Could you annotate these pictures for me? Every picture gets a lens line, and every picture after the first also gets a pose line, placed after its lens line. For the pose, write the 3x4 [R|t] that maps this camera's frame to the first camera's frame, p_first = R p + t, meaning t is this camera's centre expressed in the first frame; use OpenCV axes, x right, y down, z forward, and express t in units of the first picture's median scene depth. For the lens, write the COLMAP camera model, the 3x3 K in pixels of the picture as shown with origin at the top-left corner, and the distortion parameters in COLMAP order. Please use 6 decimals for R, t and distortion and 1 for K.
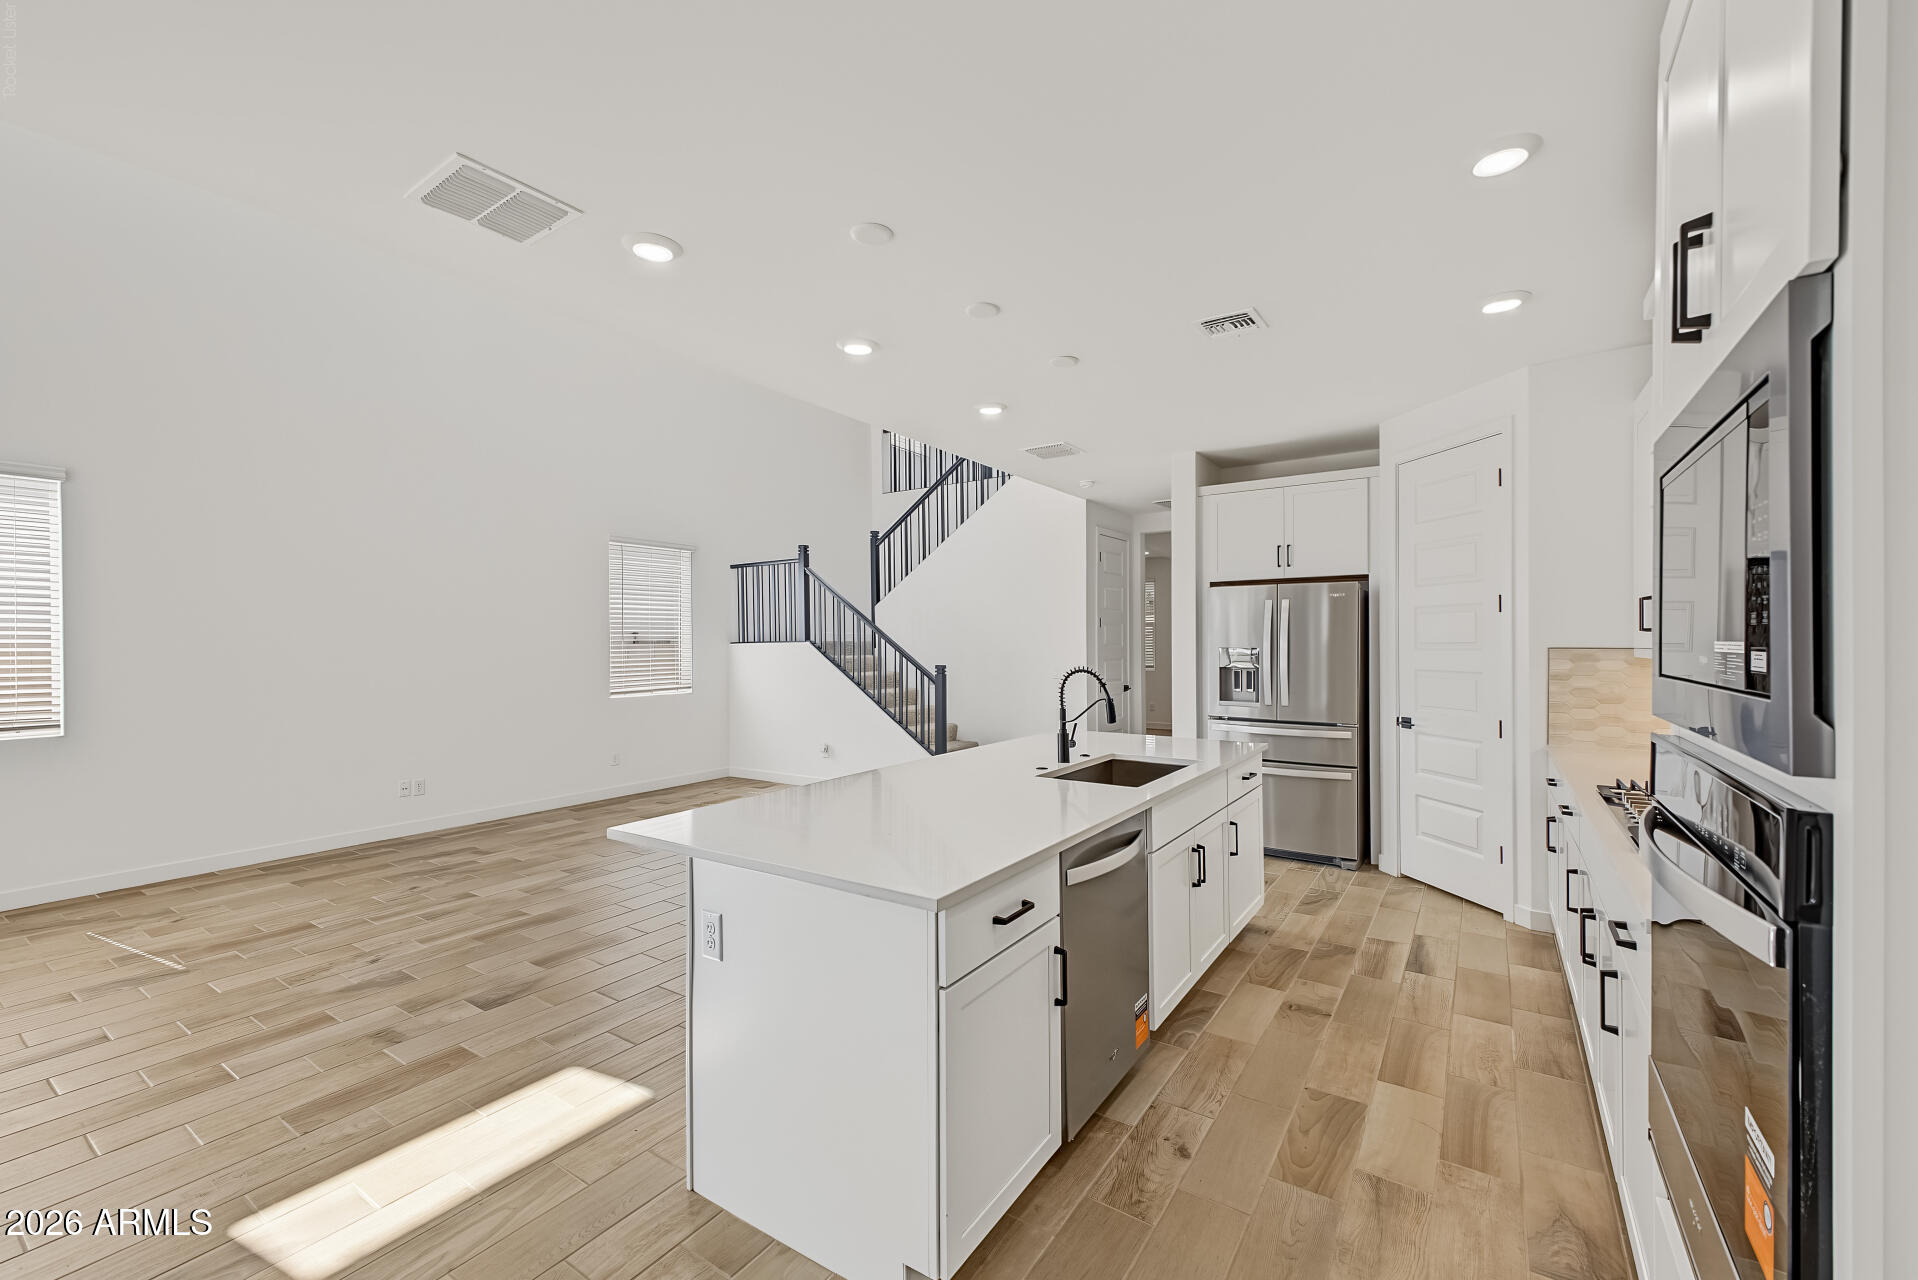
lens RADIAL K [[778.4, 0, 964.0], [0, 778.4, 647.7], [0, 0, 1]] dist [0.026896, -0.000190]
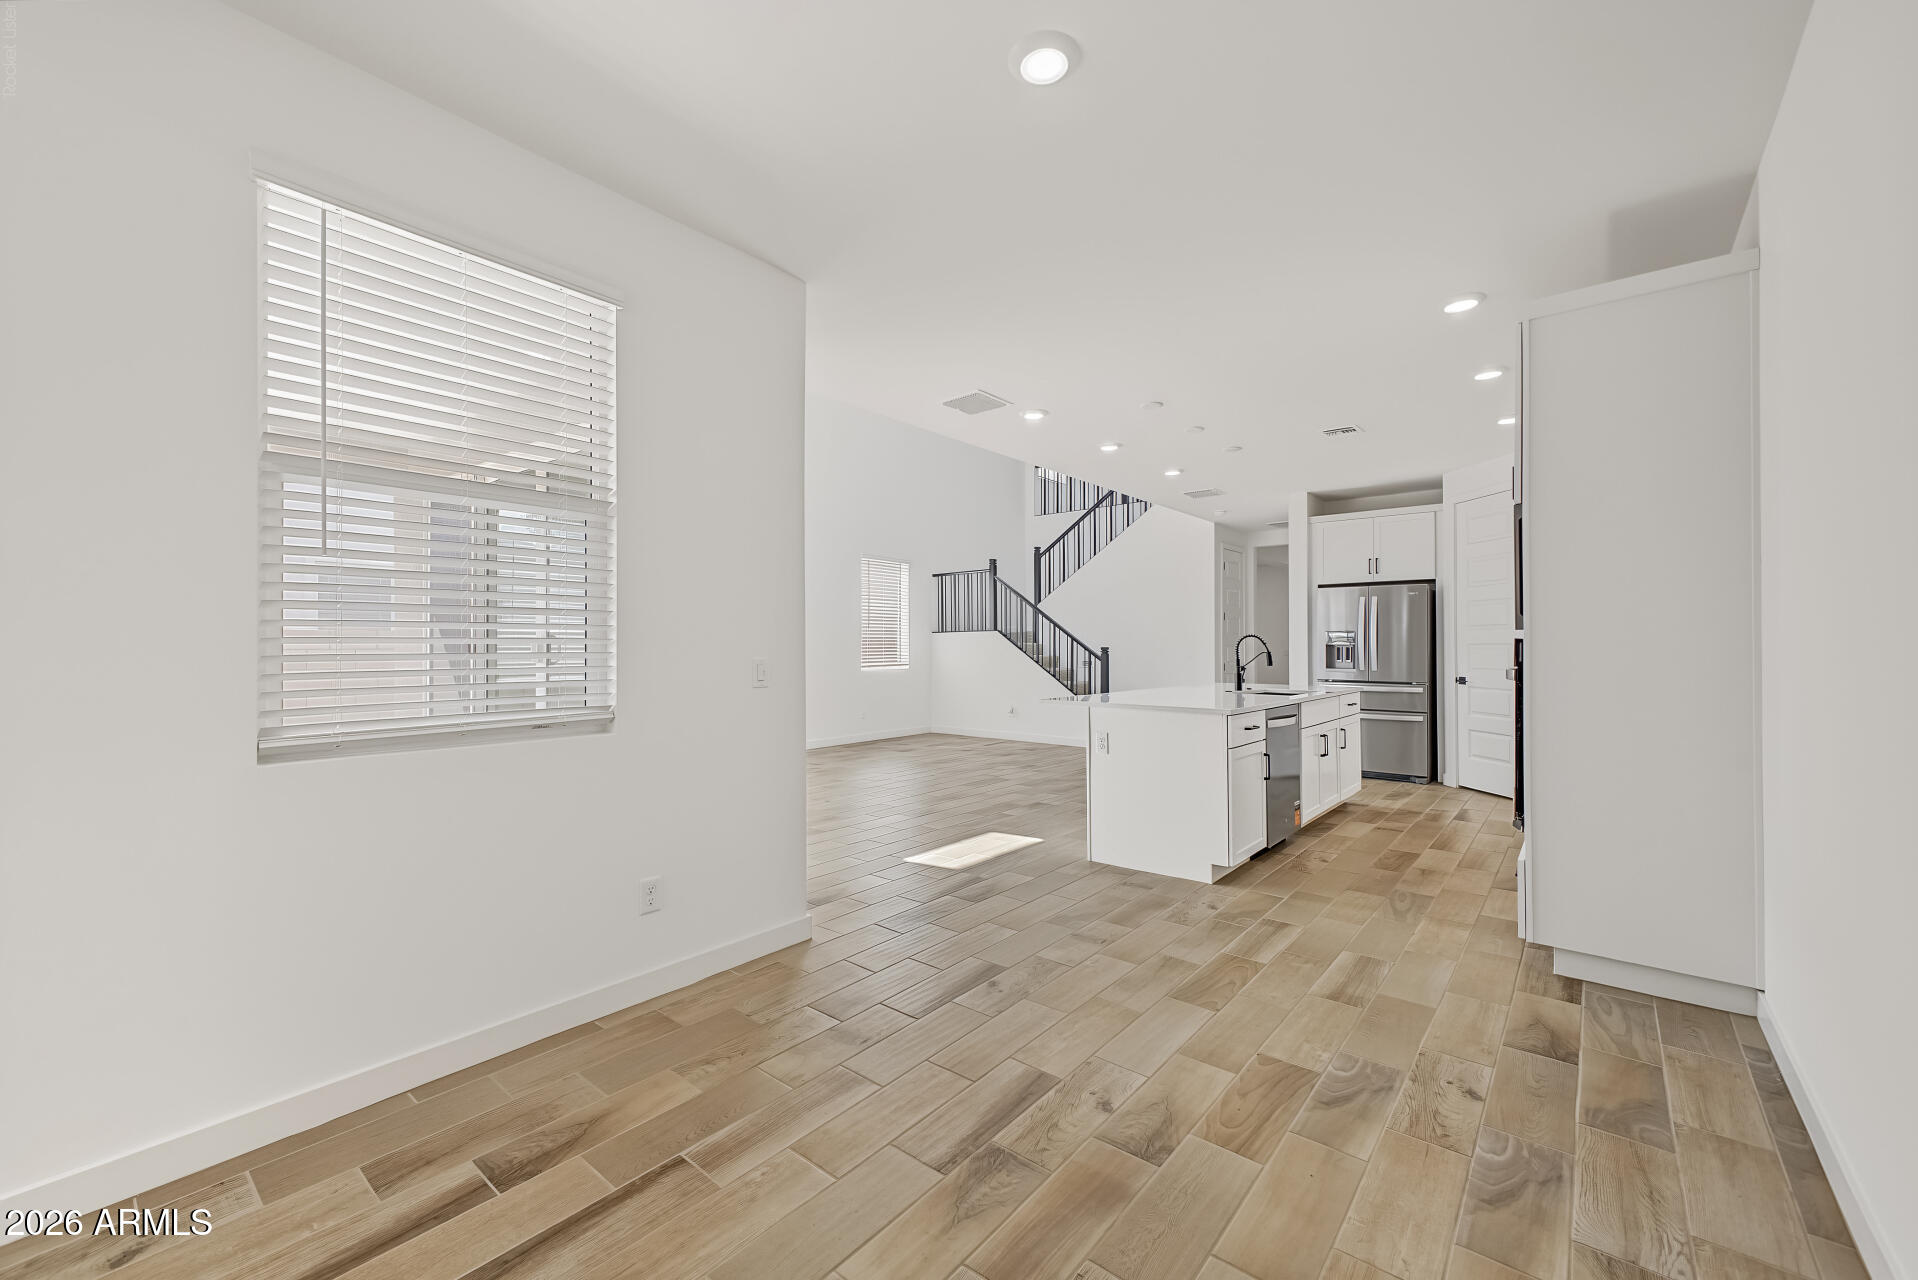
lens RADIAL K [[765.8, 0, 960.5], [0, 765.8, 645.7], [0, 0, 1]] dist [0.031708, -0.010244]
pose [[0.995242, 0.004694, -0.097319, -0.194611], [-0.005551, 0.999948, -0.008538, 0.042138], [0.097274, 0.009037, 0.995217, -0.453299]]
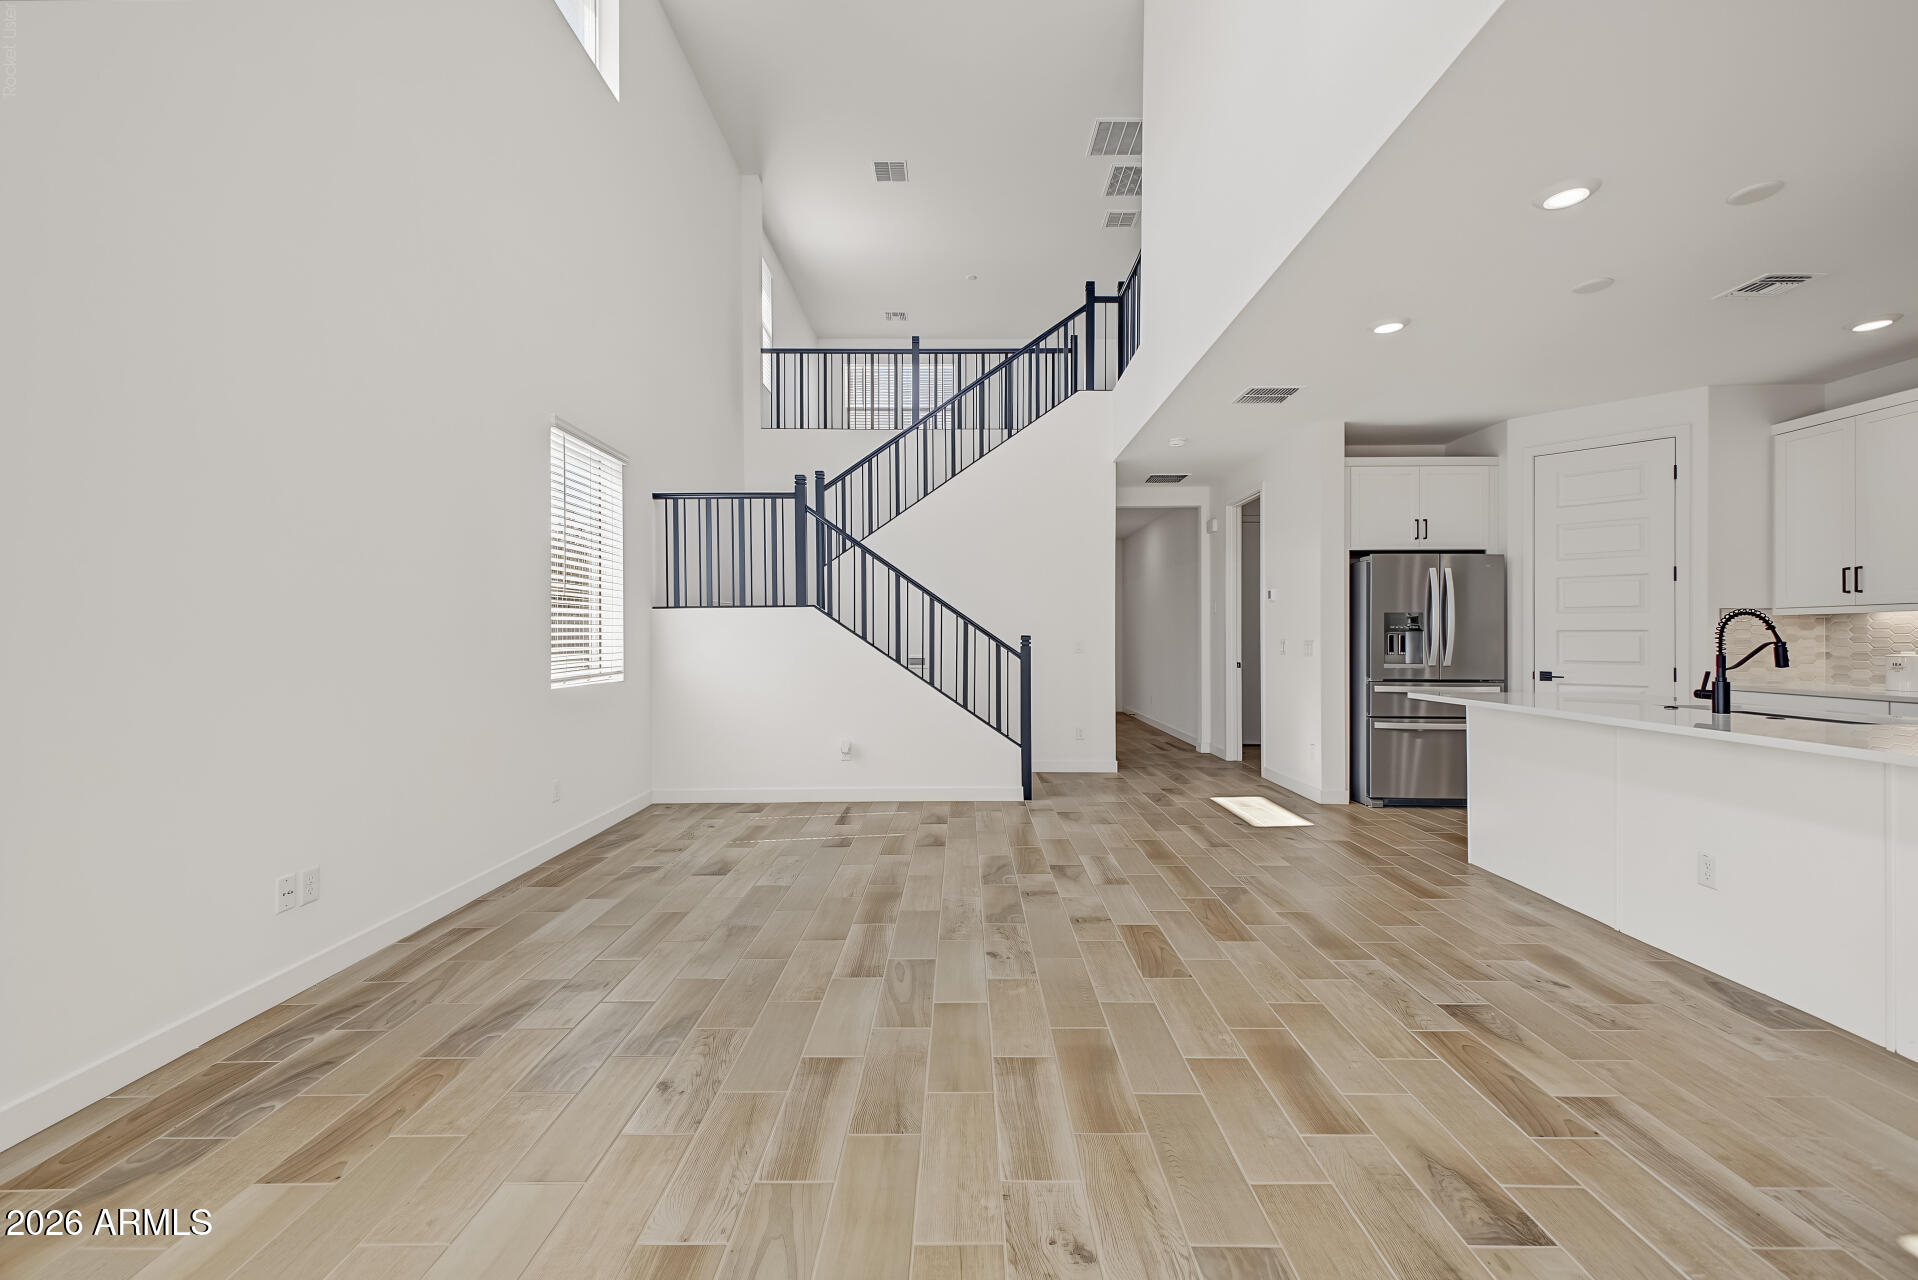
lens RADIAL K [[761.4, 0, 959.0], [0, 761.4, 640.0], [0, 0, 1]] dist [0.011707, -0.000549]
pose [[0.832367, 0.001033, 0.554224, -0.705833], [0.001032, 0.999994, -0.003413, 0.039152], [-0.554224, 0.003413, 0.832360, 0.465968]]
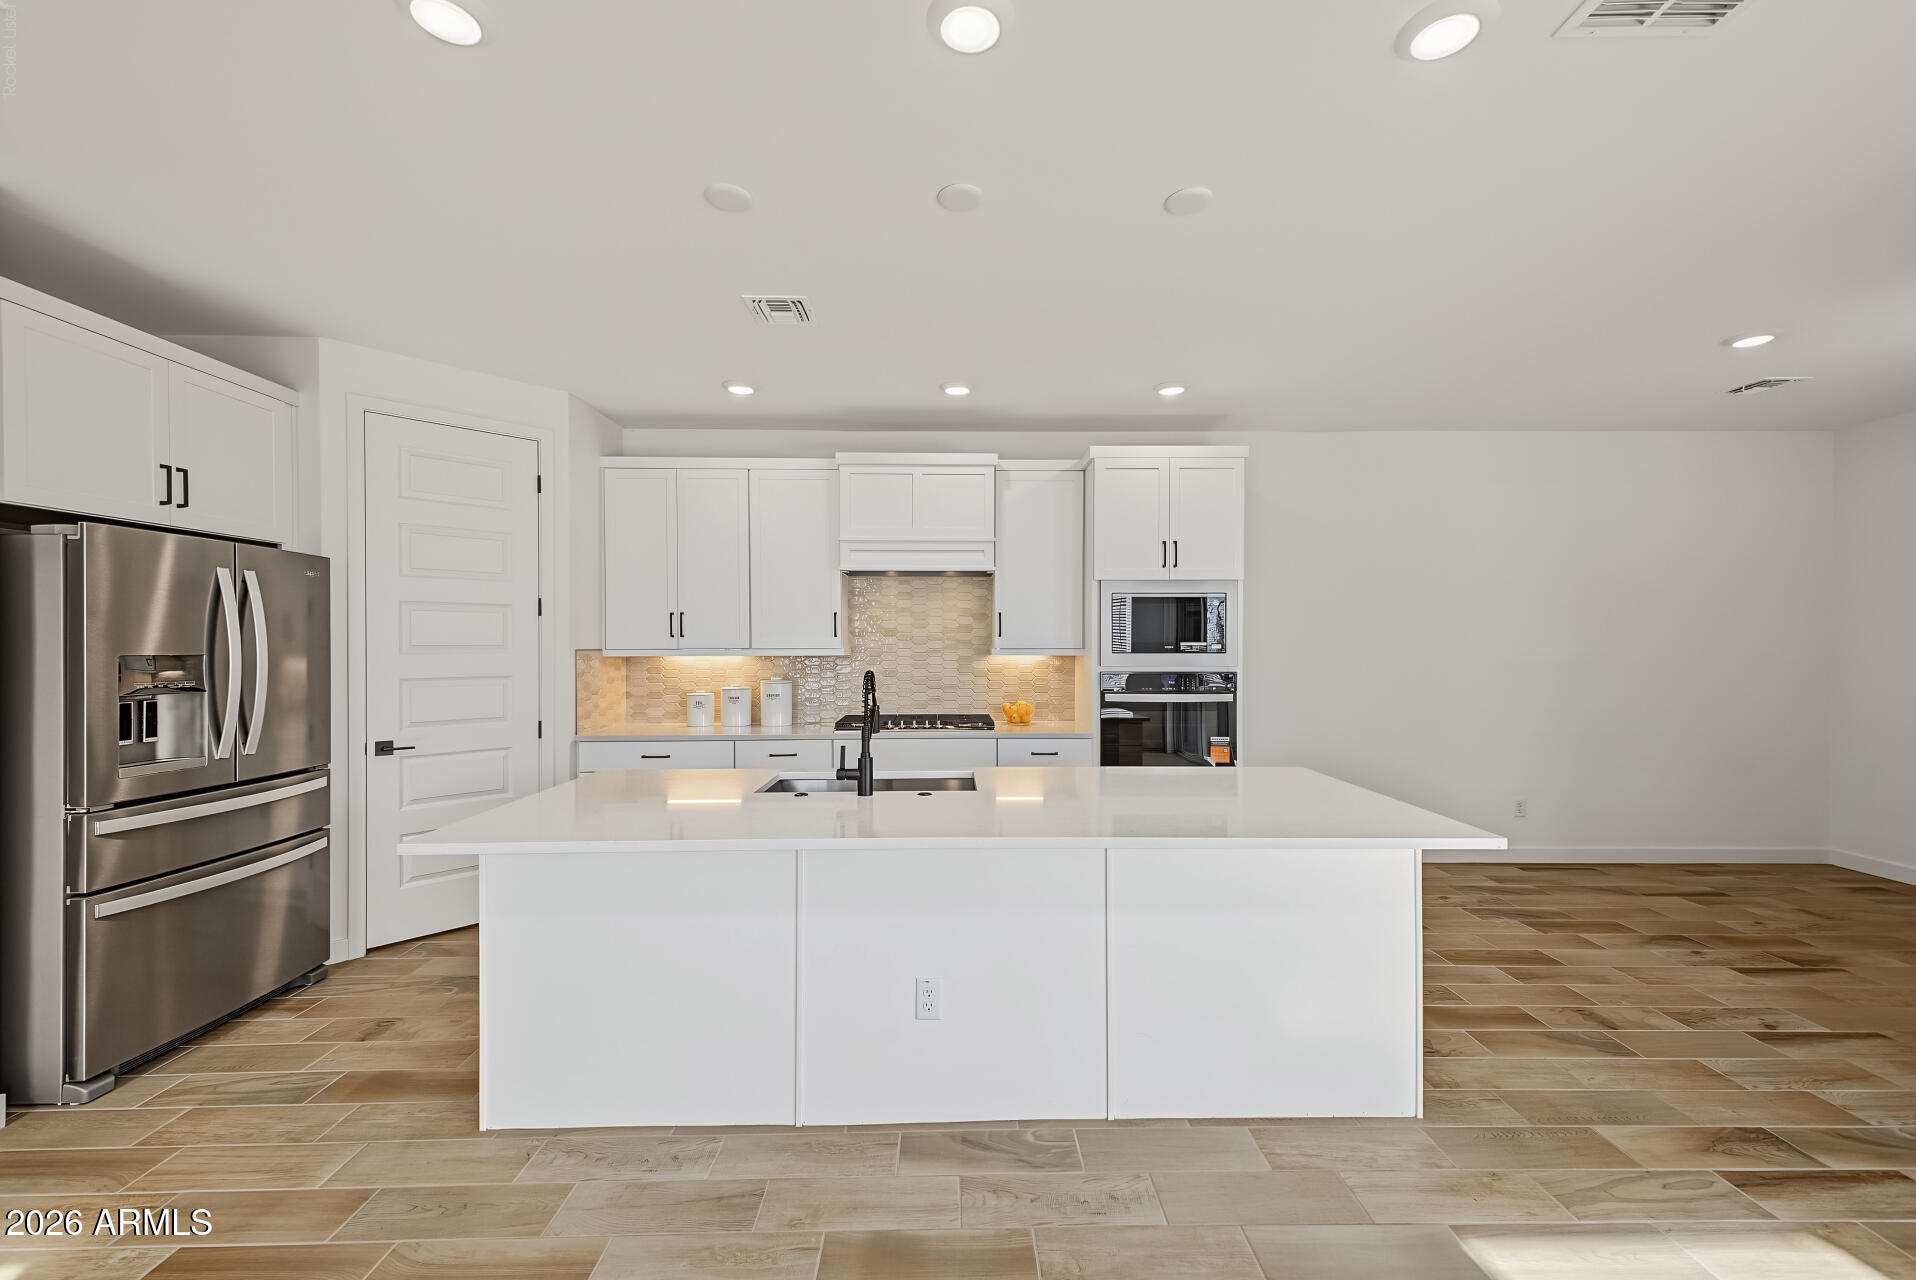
lens RADIAL K [[765.0, 0, 959.5], [0, 765.0, 645.7], [0, 0, 1]] dist [0.031708, -0.010244]
pose [[-0.573878, 0.002561, 0.818937, -0.347197], [0.008589, 0.999959, 0.002891, -0.003053], [-0.818896, 0.008693, -0.573877, 0.854760]]
